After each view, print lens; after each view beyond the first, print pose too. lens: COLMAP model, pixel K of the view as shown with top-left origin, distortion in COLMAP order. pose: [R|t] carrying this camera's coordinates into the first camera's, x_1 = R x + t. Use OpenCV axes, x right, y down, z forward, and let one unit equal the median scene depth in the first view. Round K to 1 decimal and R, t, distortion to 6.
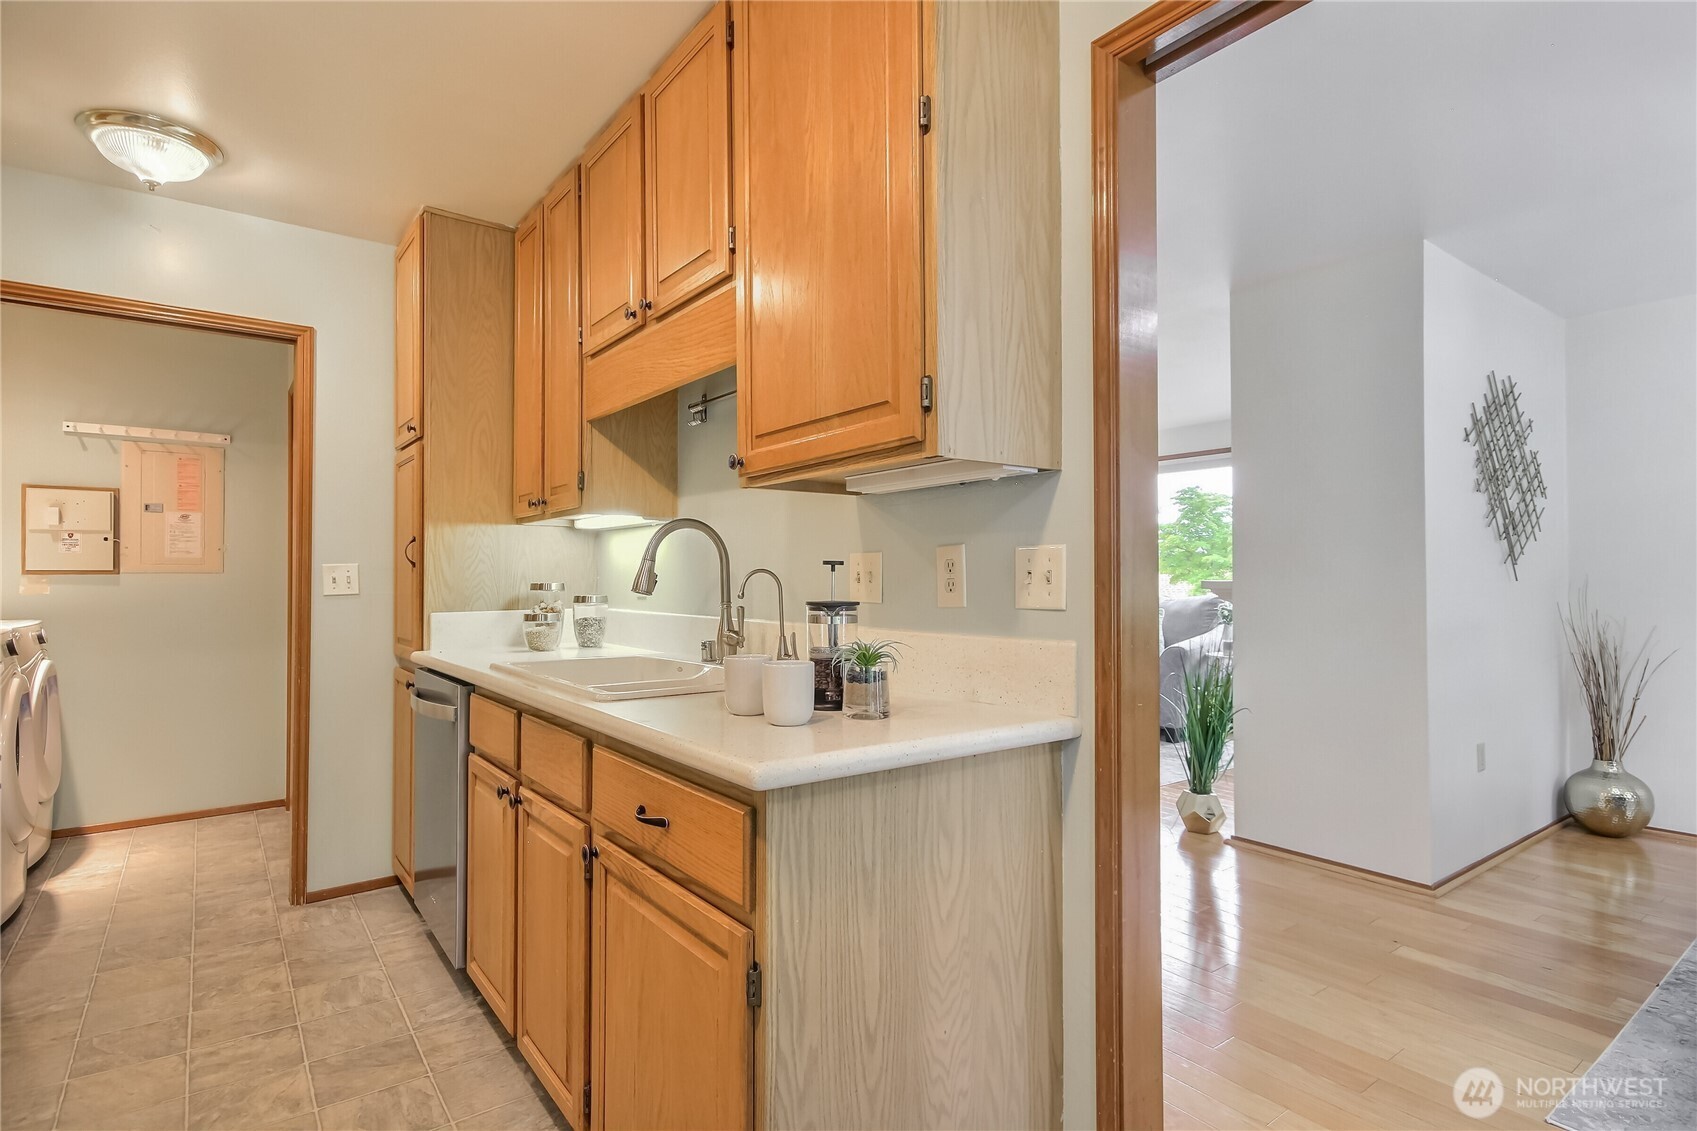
lens RADIAL K [[869.8, 0, 854.5], [0, 869.8, 563.3], [0, 0, 1]] dist [0.009597, -0.000413]
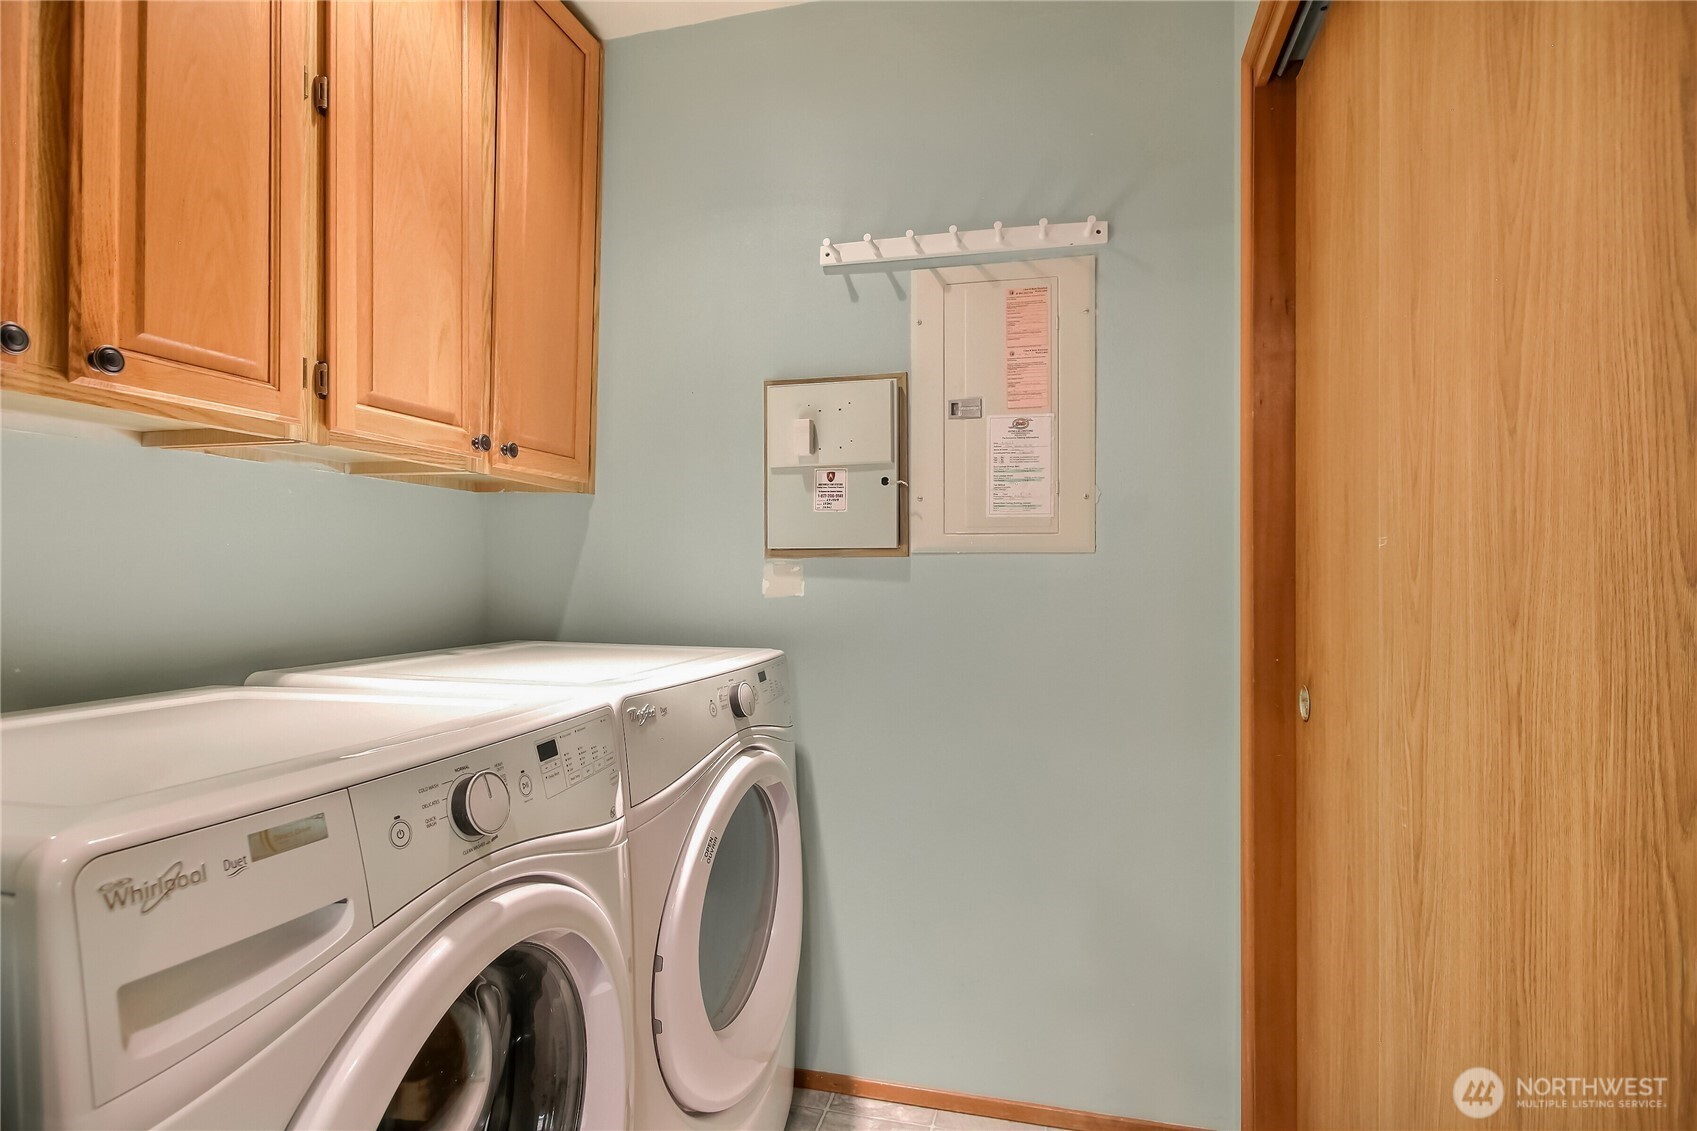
lens RADIAL K [[828.8, 0, 852.3], [0, 828.8, 574.2], [0, 0, 1]] dist [-0.004468, -0.000308]
pose [[0.595072, 0.007776, -0.803635, -1.925878], [0.010732, 0.999787, 0.017621, 0.053185], [0.803601, -0.019111, 0.594861, 2.732717]]
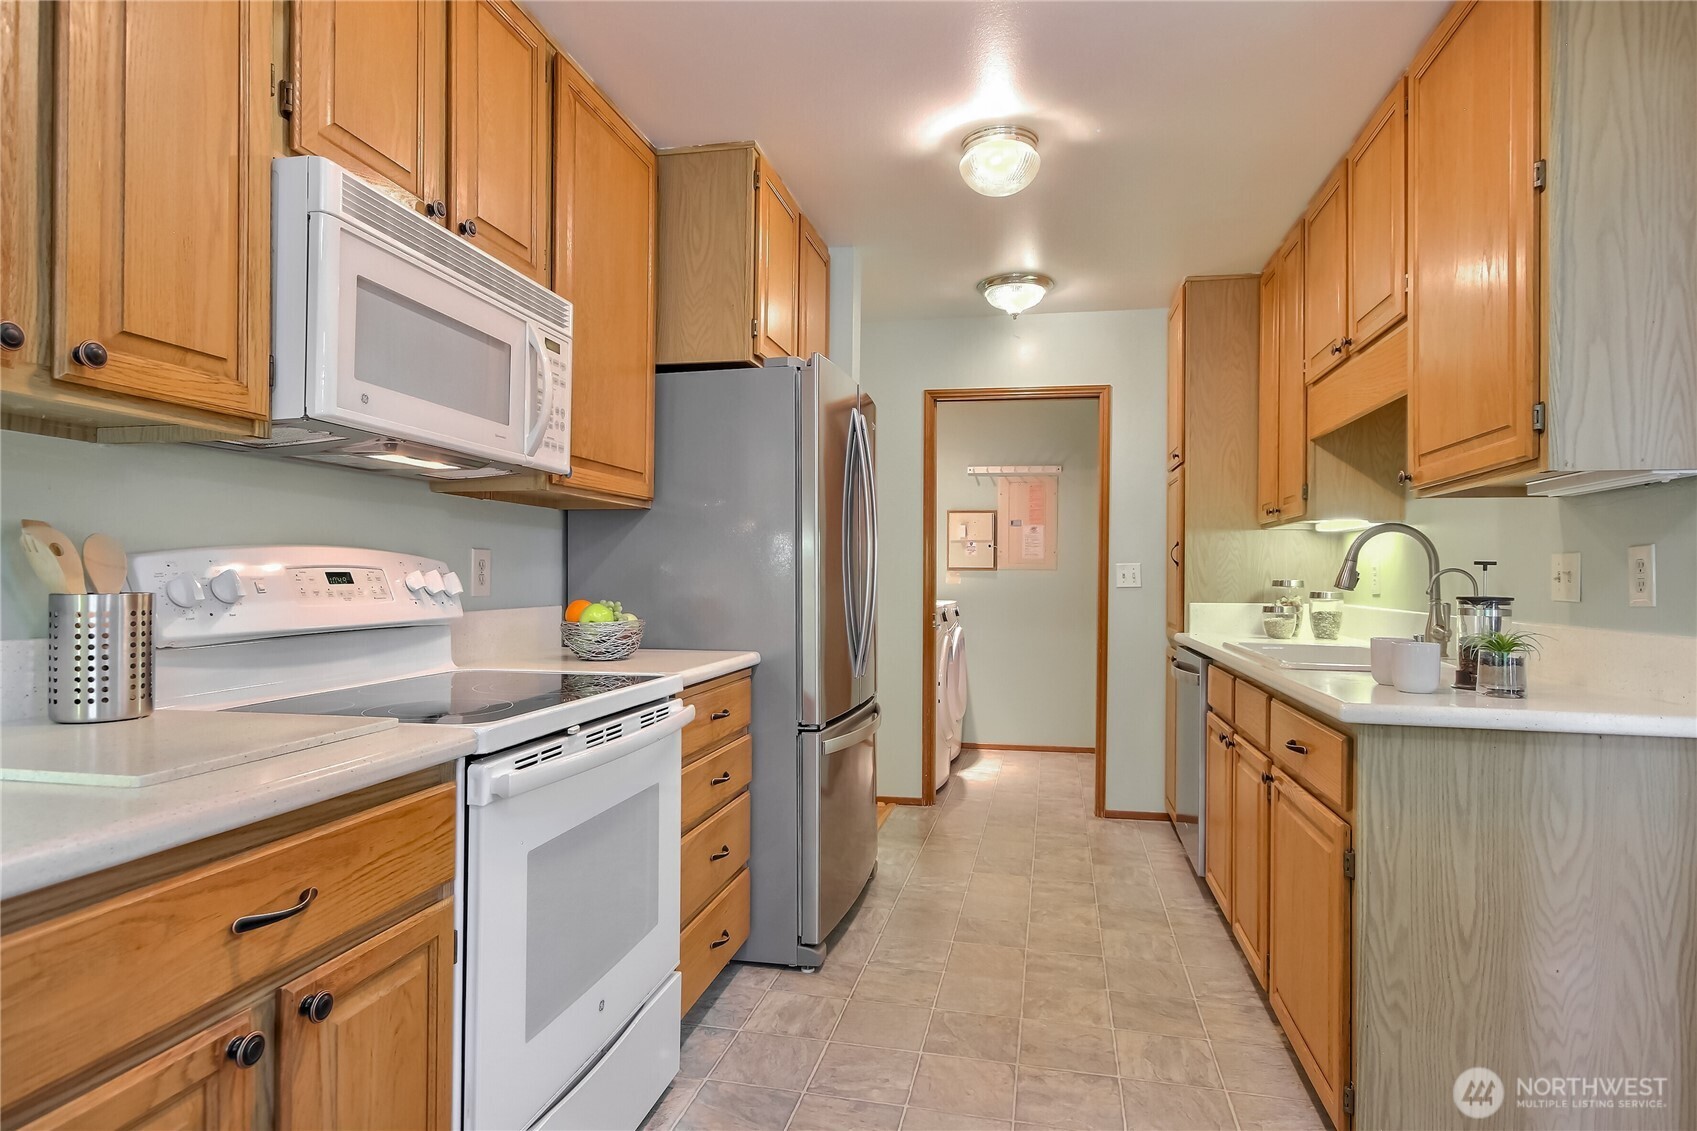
lens RADIAL K [[828.8, 0, 852.3], [0, 828.8, 574.2], [0, 0, 1]] dist [-0.004468, -0.000308]
pose [[0.644939, 0.009659, -0.764173, 0.145972], [0.001065, 0.999908, 0.013538, -0.000686], [0.764233, -0.009545, 0.644870, -0.179424]]
